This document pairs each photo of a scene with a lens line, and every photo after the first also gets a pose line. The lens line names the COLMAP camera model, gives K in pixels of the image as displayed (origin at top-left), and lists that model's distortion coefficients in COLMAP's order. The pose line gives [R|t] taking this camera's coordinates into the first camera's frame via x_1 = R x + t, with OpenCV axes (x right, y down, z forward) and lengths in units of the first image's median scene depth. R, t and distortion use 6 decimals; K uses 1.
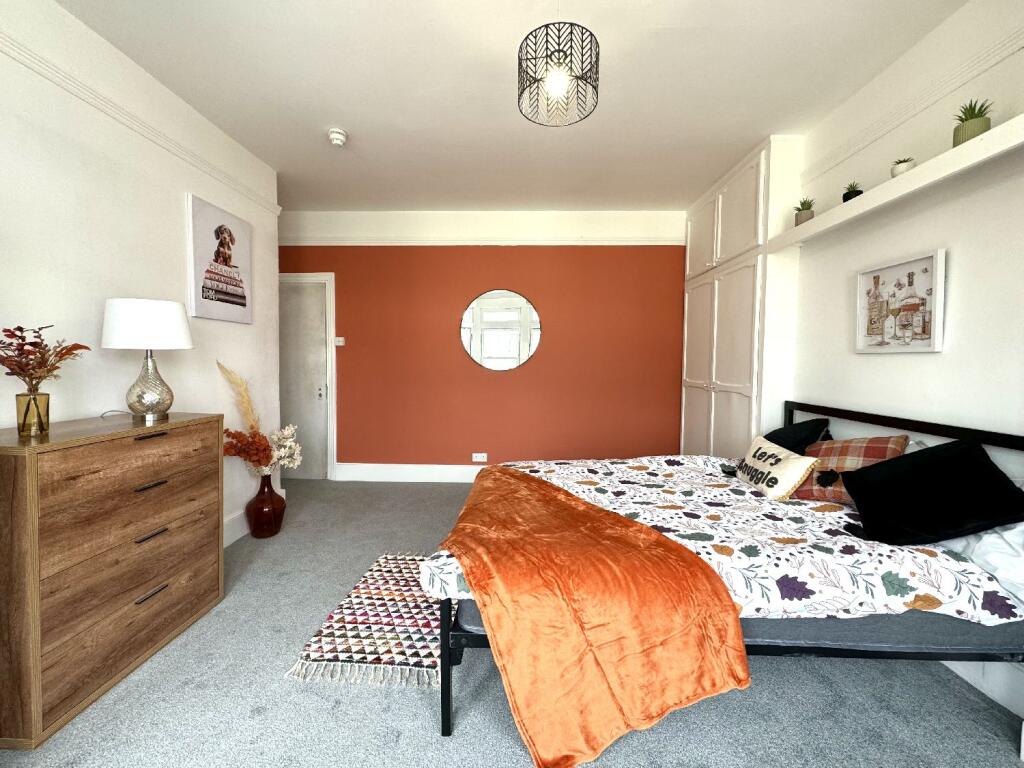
lens RADIAL K [[409.0, 0, 510.0], [0, 409.0, 382.4], [0, 0, 1]] dist [0.000260, -0.000850]
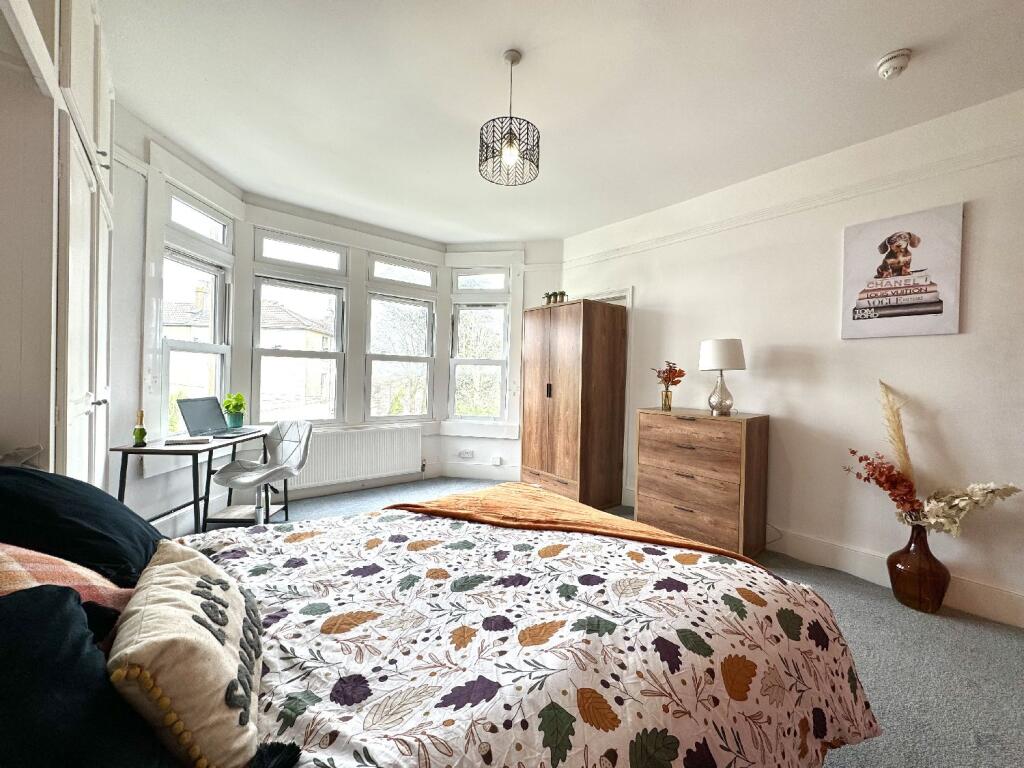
lens RADIAL K [[409.0, 0, 512.7], [0, 409.0, 380.3], [0, 0, 1]] dist [0.000260, -0.000850]
pose [[-0.753234, -0.022228, -0.657377, 0.813239], [-0.064337, 0.997126, 0.040003, -0.055312], [0.654599, 0.072425, -0.752499, 1.729748]]
